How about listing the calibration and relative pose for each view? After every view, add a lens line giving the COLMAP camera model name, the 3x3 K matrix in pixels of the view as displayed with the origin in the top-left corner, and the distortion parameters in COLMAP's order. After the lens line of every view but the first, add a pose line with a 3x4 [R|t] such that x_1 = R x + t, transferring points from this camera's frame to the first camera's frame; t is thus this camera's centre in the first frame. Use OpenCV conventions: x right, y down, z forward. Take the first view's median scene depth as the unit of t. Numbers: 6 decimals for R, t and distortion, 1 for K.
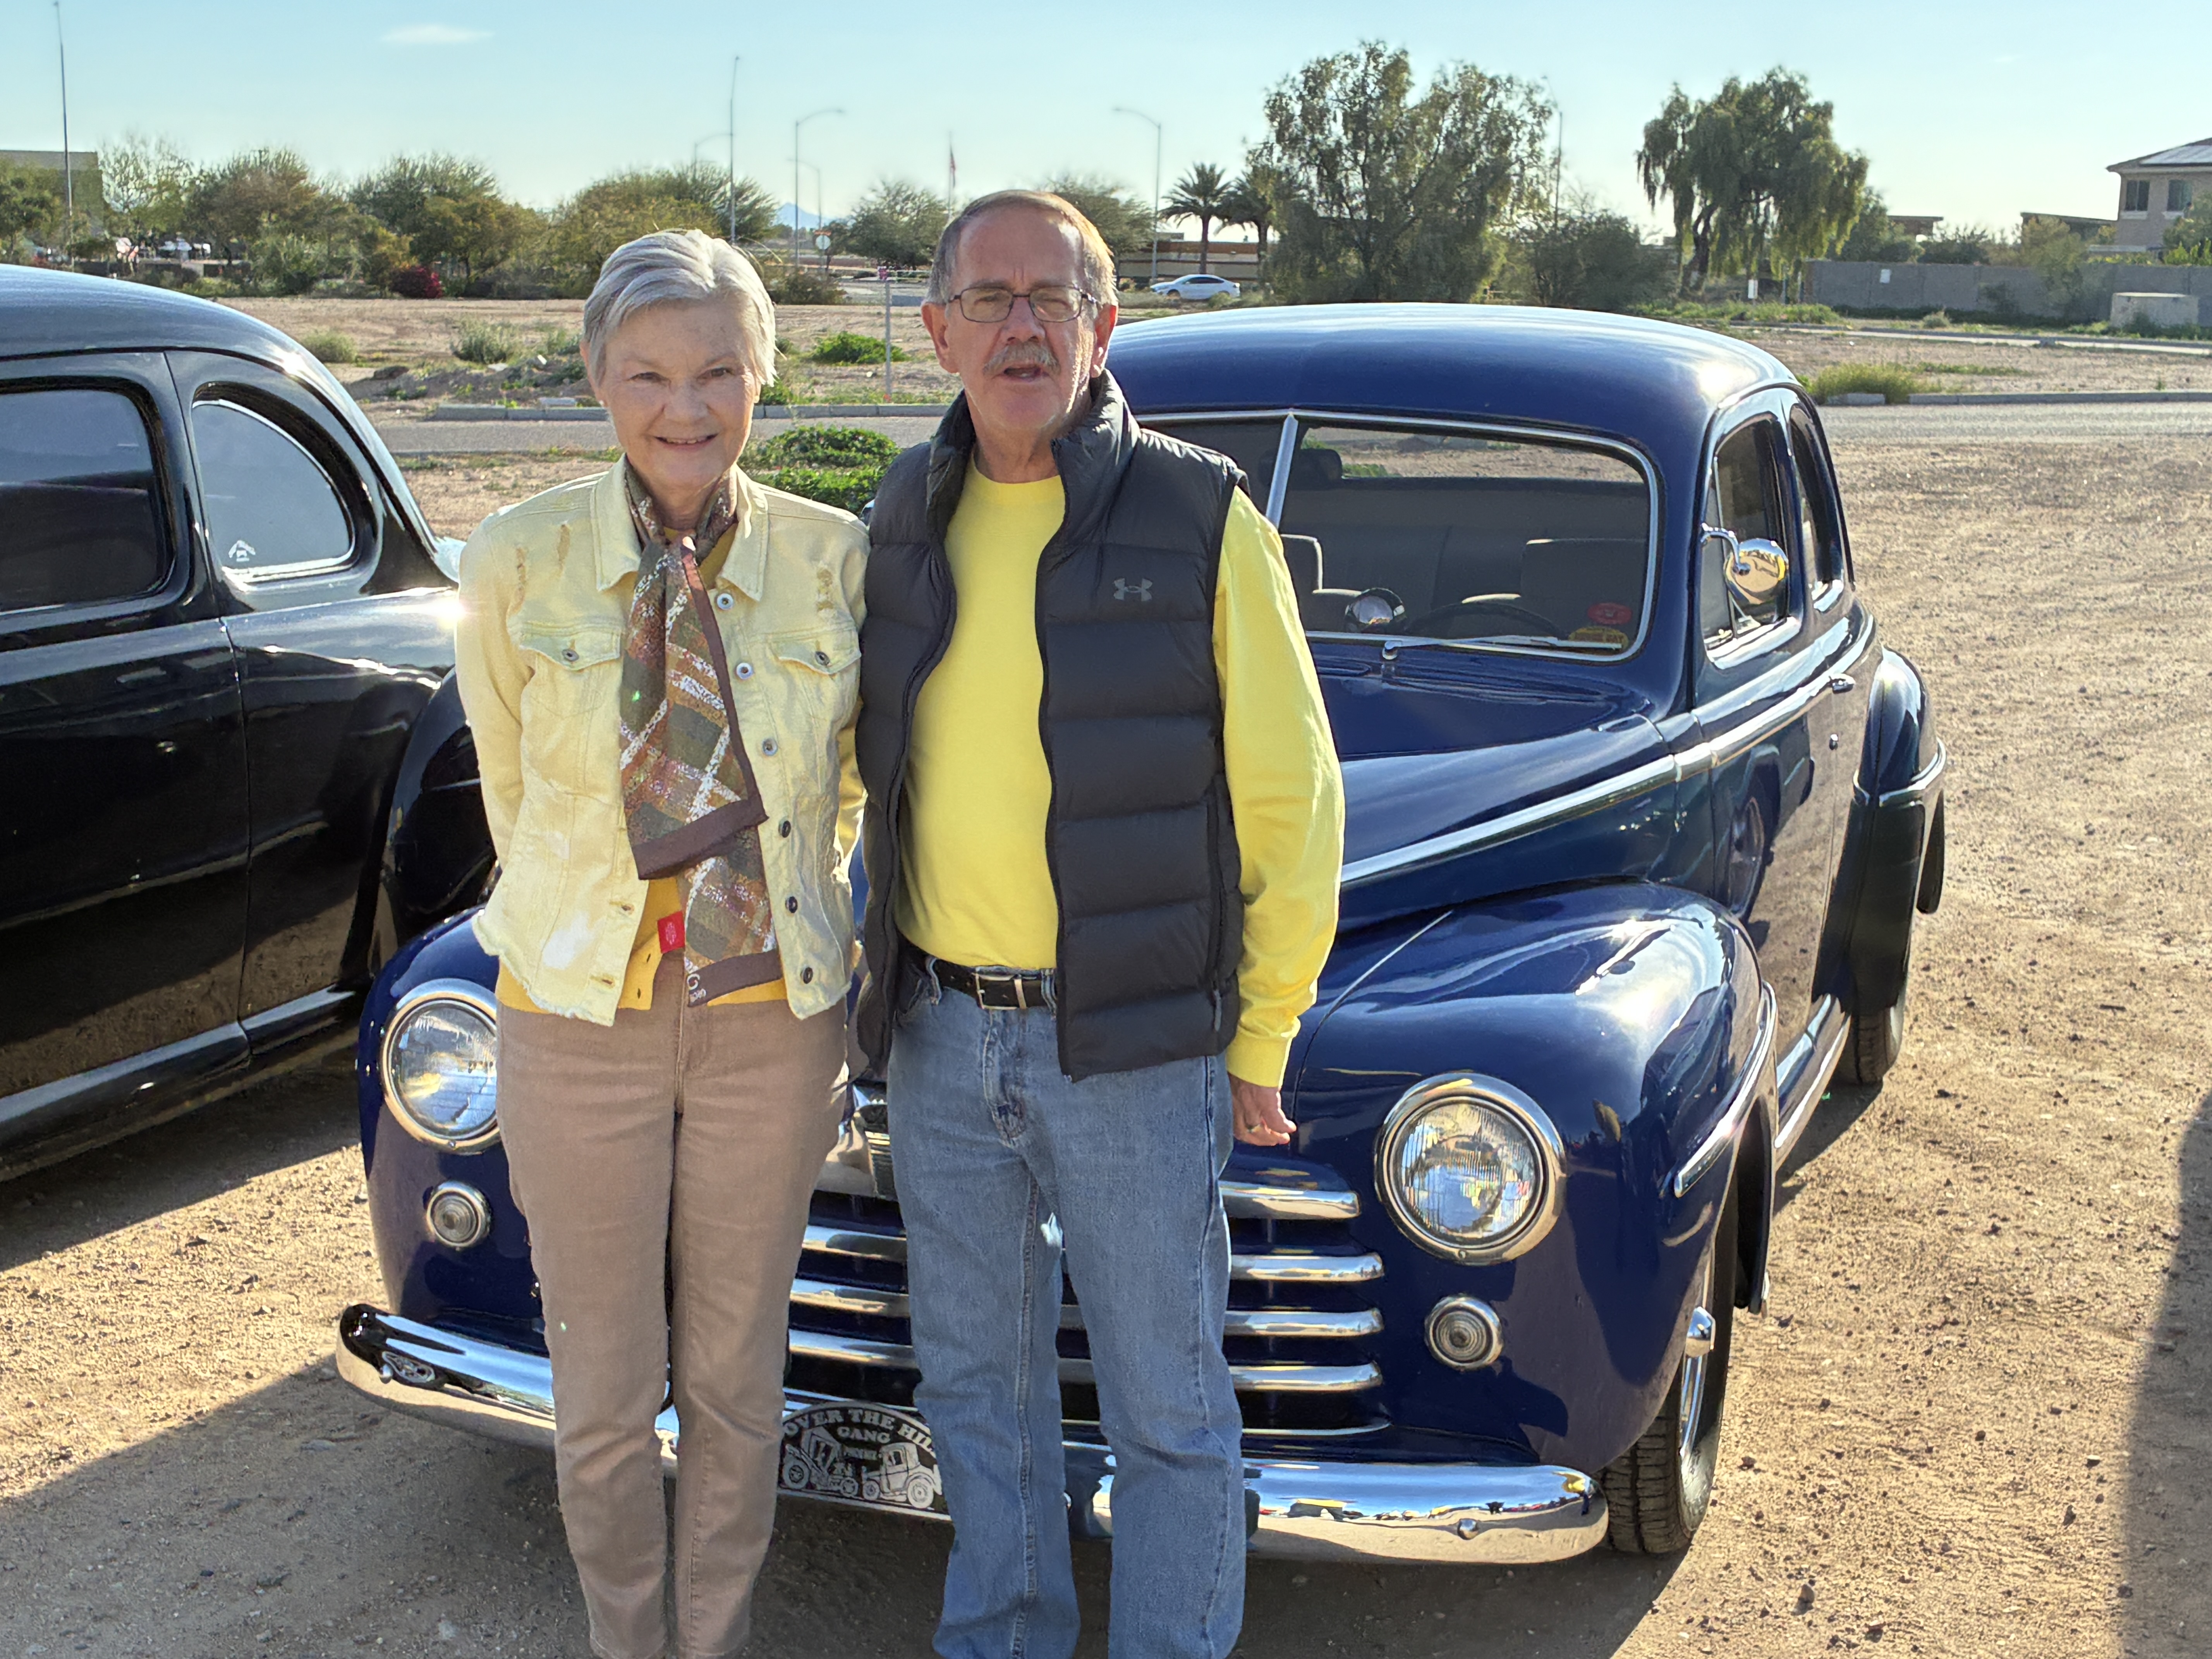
lens RADIAL K [[3158.0, 0, 1109.5], [0, 3158.0, 843.9], [0, 0, 1]] dist [0.034125, 0.000000]
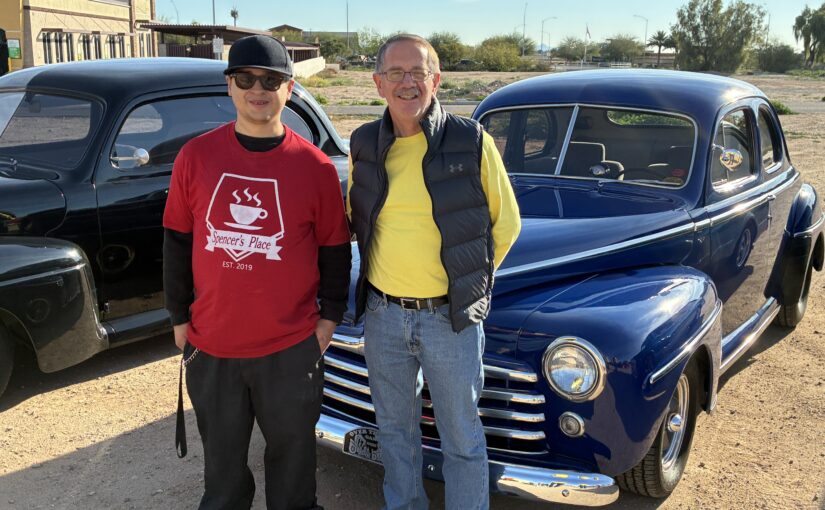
lens RADIAL K [[865.0, 0, 408.8], [0, 865.0, 247.4], [0, 0, 1]] dist [0.002099, 0.000000]
pose [[0.969511, 0.046087, -0.240673, 0.087249], [-0.038554, 0.998611, 0.035920, -0.017613], [0.241994, -0.025546, 0.969941, 0.114821]]
